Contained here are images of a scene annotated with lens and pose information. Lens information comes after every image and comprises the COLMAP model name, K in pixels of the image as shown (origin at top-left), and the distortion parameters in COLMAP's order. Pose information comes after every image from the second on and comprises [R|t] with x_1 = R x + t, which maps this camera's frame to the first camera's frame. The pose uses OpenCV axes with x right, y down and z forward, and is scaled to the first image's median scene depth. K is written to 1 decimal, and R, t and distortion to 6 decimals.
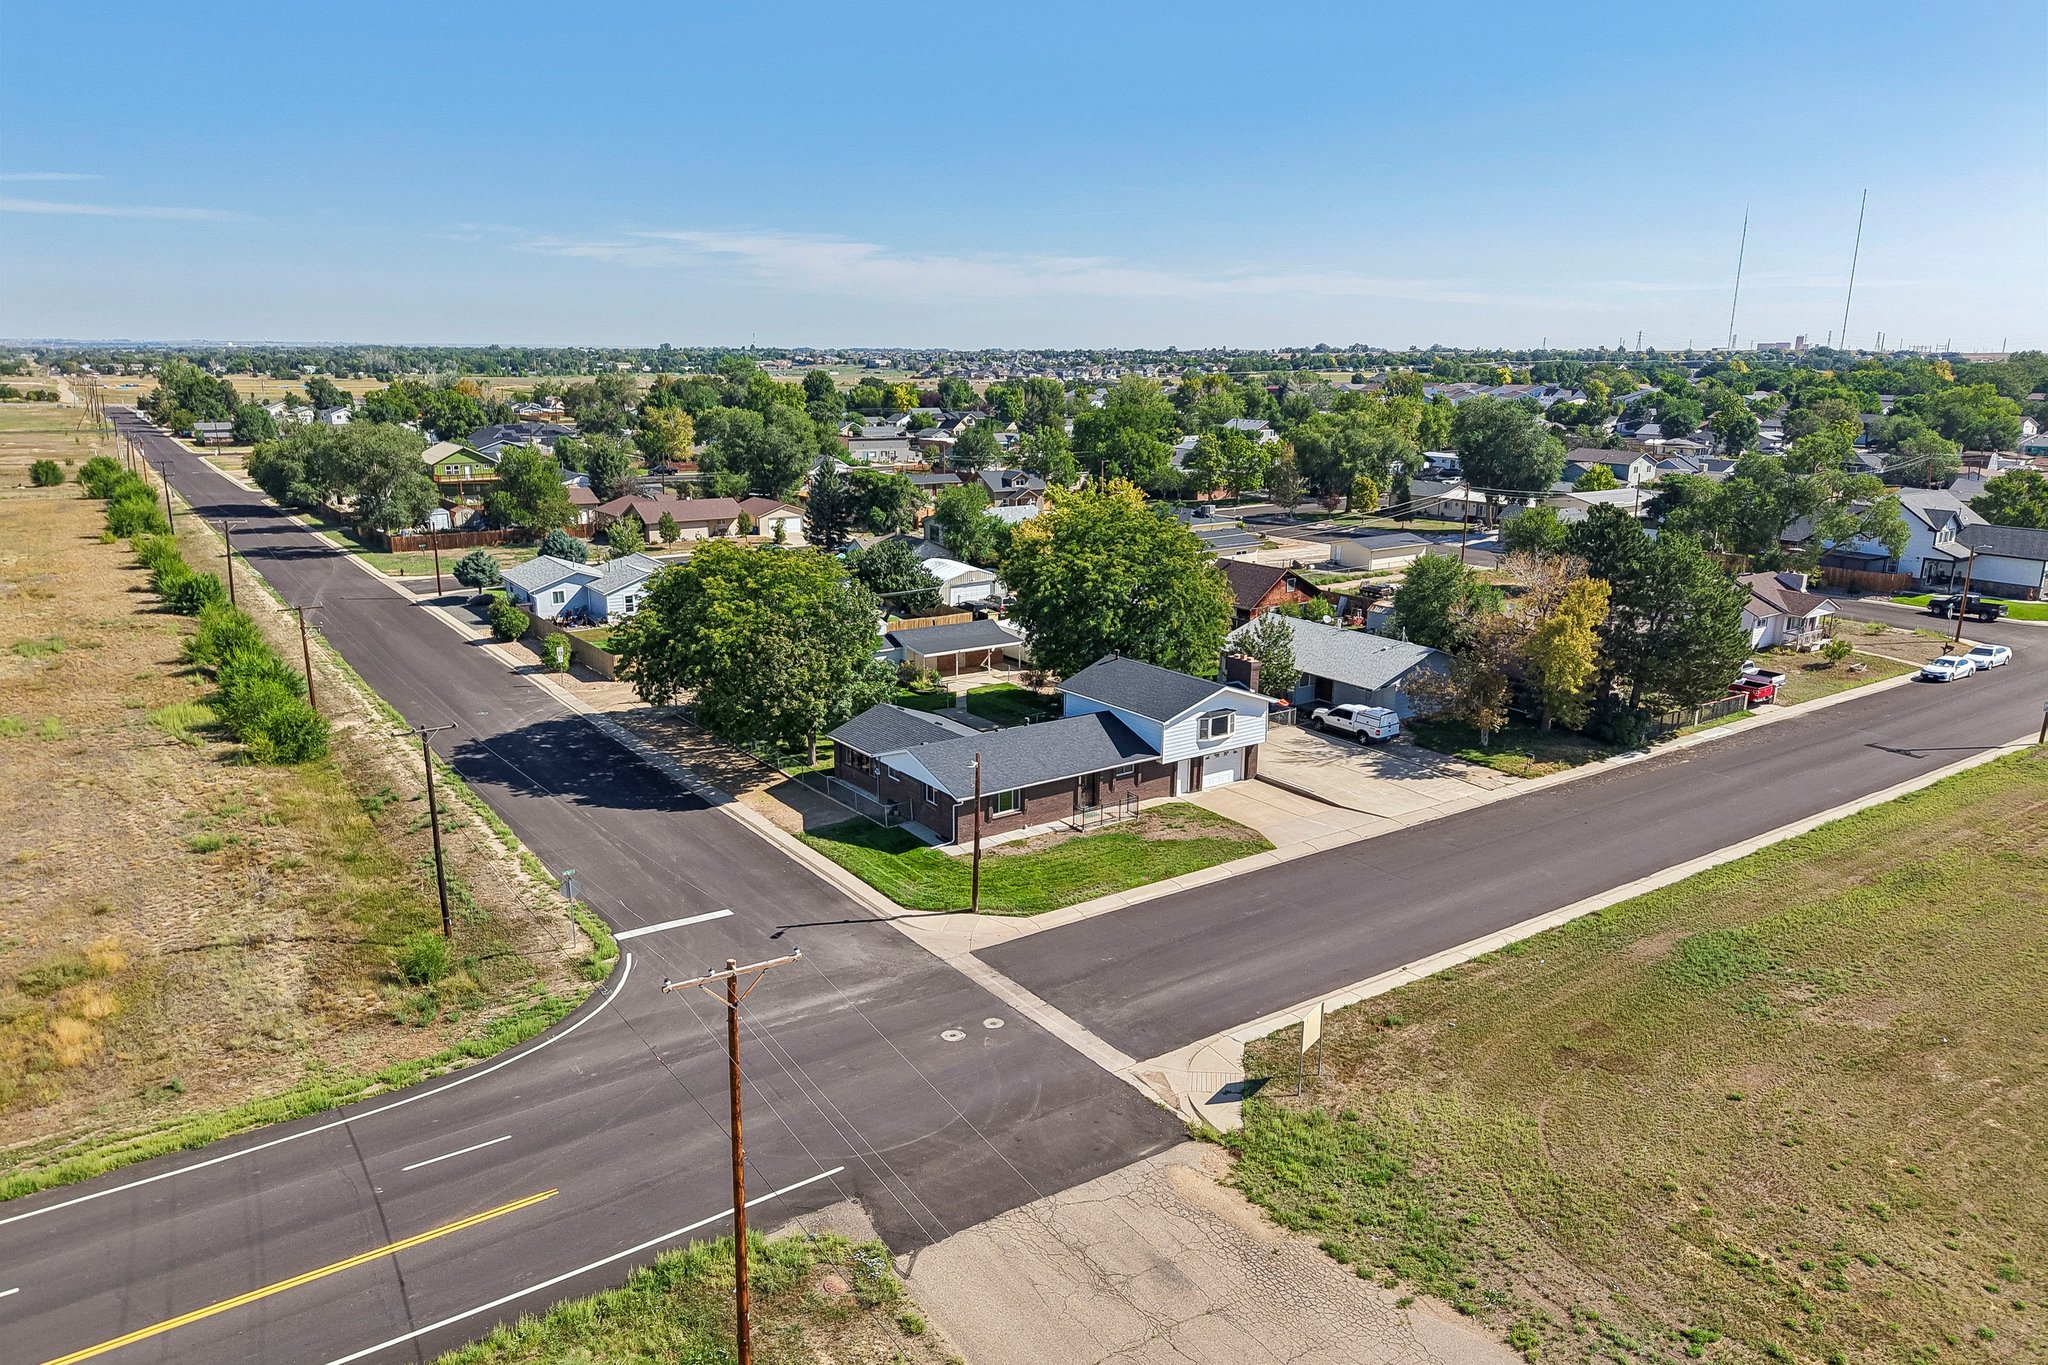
lens RADIAL K [[1370.8, 0, 1024.0], [0, 1370.8, 682.5], [0, 0, 1]] dist [0.054341, -0.069199]
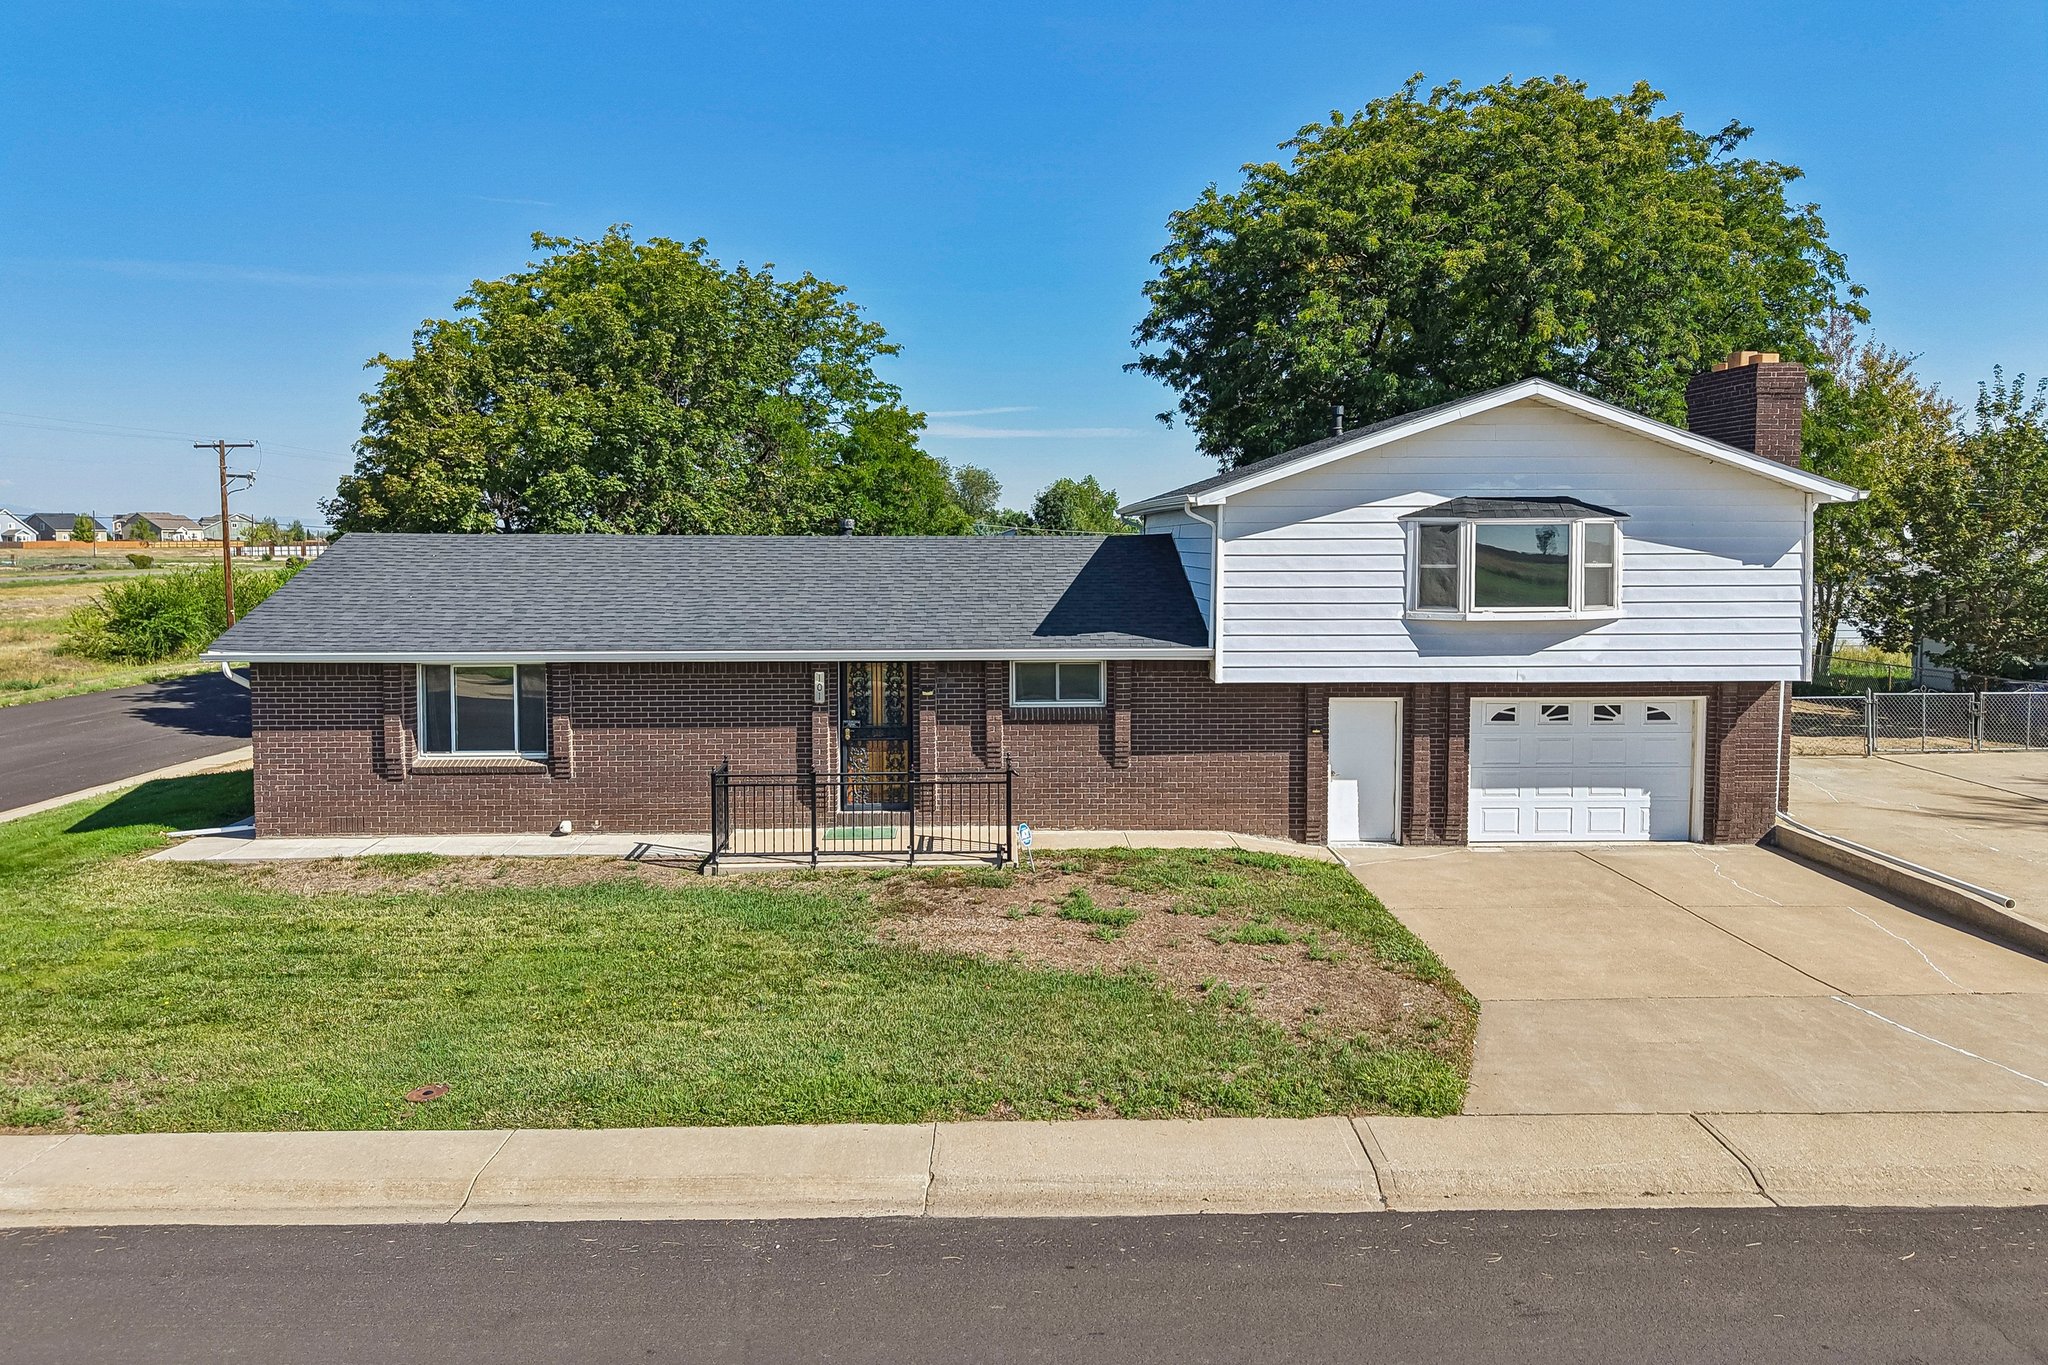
lens RADIAL K [[1404.5, 0, 1026.3], [0, 1404.5, 620.0], [0, 0, 1]] dist [0.003507, -0.002697]
pose [[0.826625, 0.025276, -0.562185, 0.211171], [-0.126062, 0.981921, -0.141211, 0.087329], [0.548452, 0.187599, 0.814866, 0.769993]]
